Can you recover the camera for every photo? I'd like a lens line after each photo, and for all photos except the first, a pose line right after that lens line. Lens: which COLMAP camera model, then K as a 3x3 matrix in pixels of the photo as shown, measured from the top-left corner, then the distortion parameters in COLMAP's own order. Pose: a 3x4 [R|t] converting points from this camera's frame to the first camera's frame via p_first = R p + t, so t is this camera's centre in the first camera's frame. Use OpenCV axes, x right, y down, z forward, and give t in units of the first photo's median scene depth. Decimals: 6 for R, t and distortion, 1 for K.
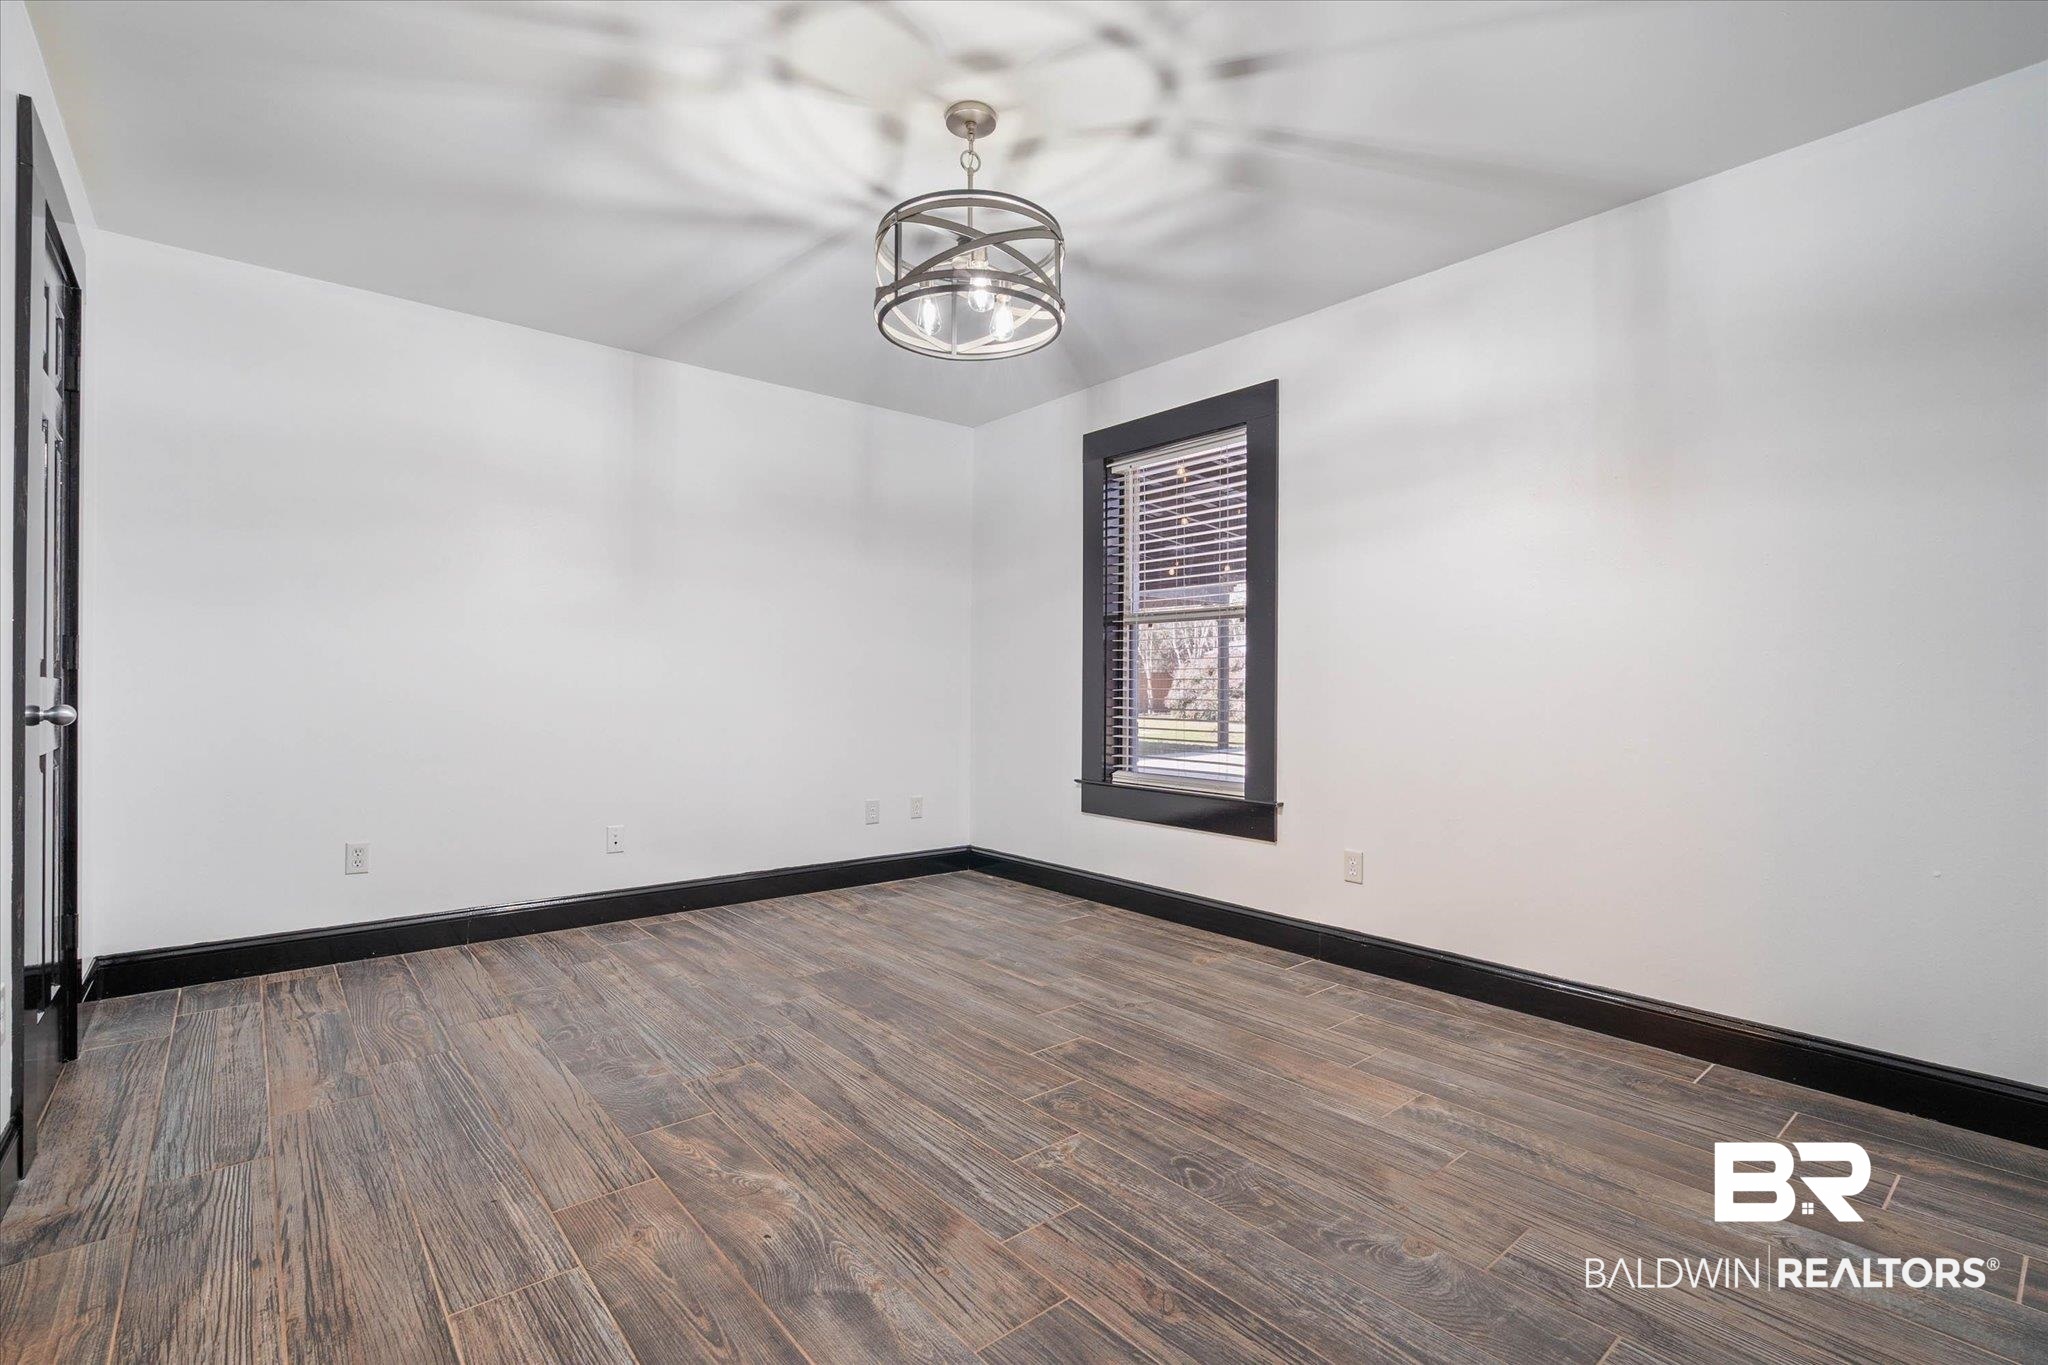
lens RADIAL K [[936.5, 0, 1026.2], [0, 936.5, 675.7], [0, 0, 1]] dist [-0.009217, 0.000221]
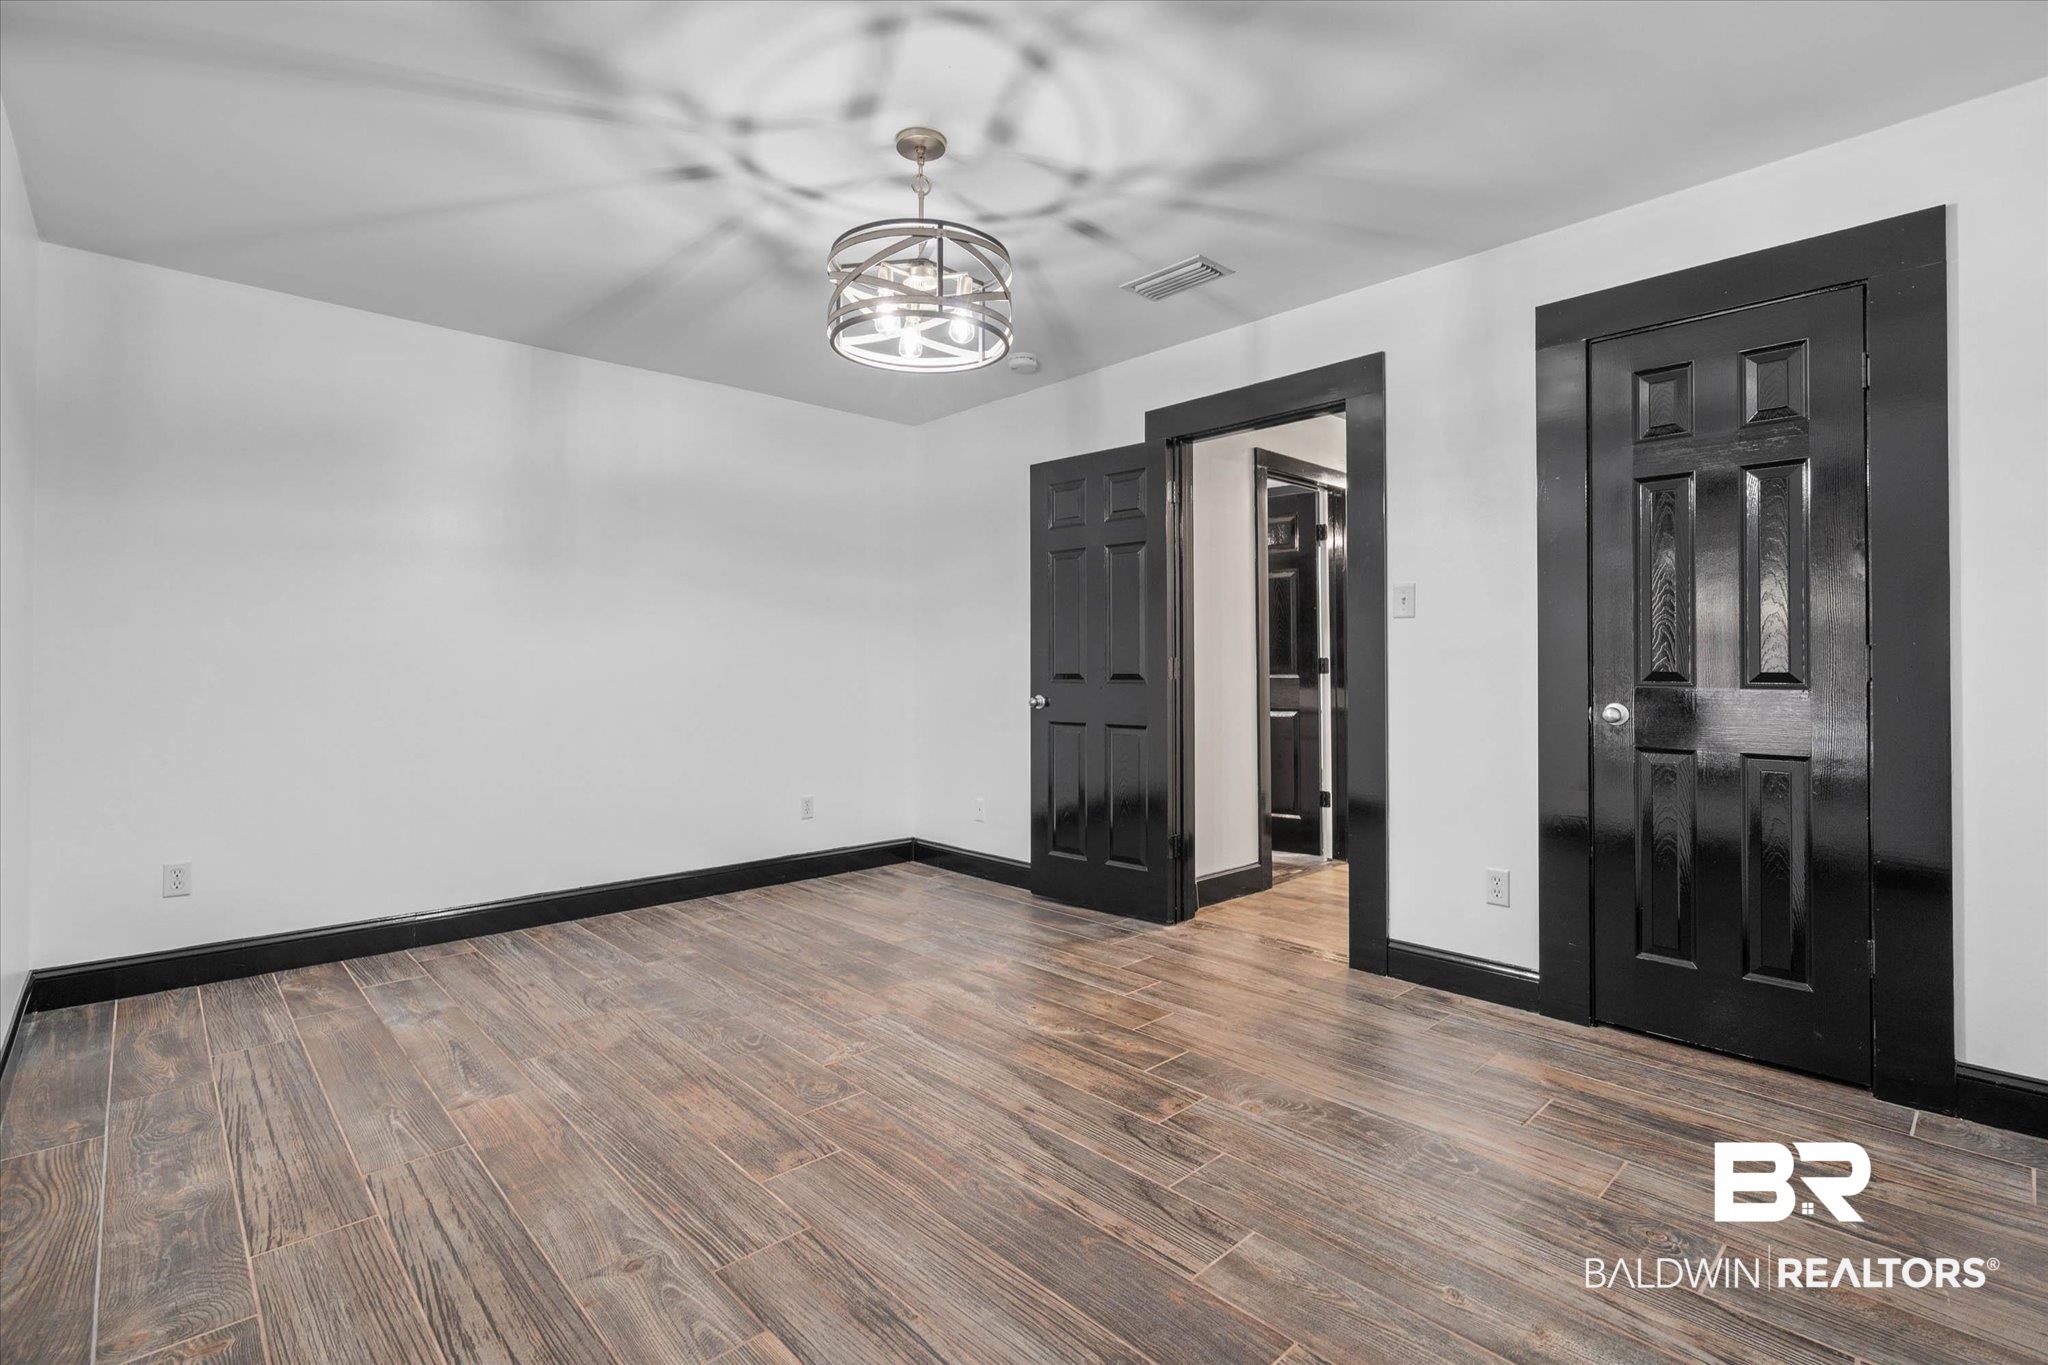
lens RADIAL K [[936.5, 0, 1018.8], [0, 936.5, 666.2], [0, 0, 1]] dist [-0.009217, 0.000221]
pose [[-0.998747, -0.005690, -0.049719, -0.117889], [-0.005439, 0.999972, -0.005197, -0.014214], [0.049748, -0.004920, -0.998750, 2.008433]]
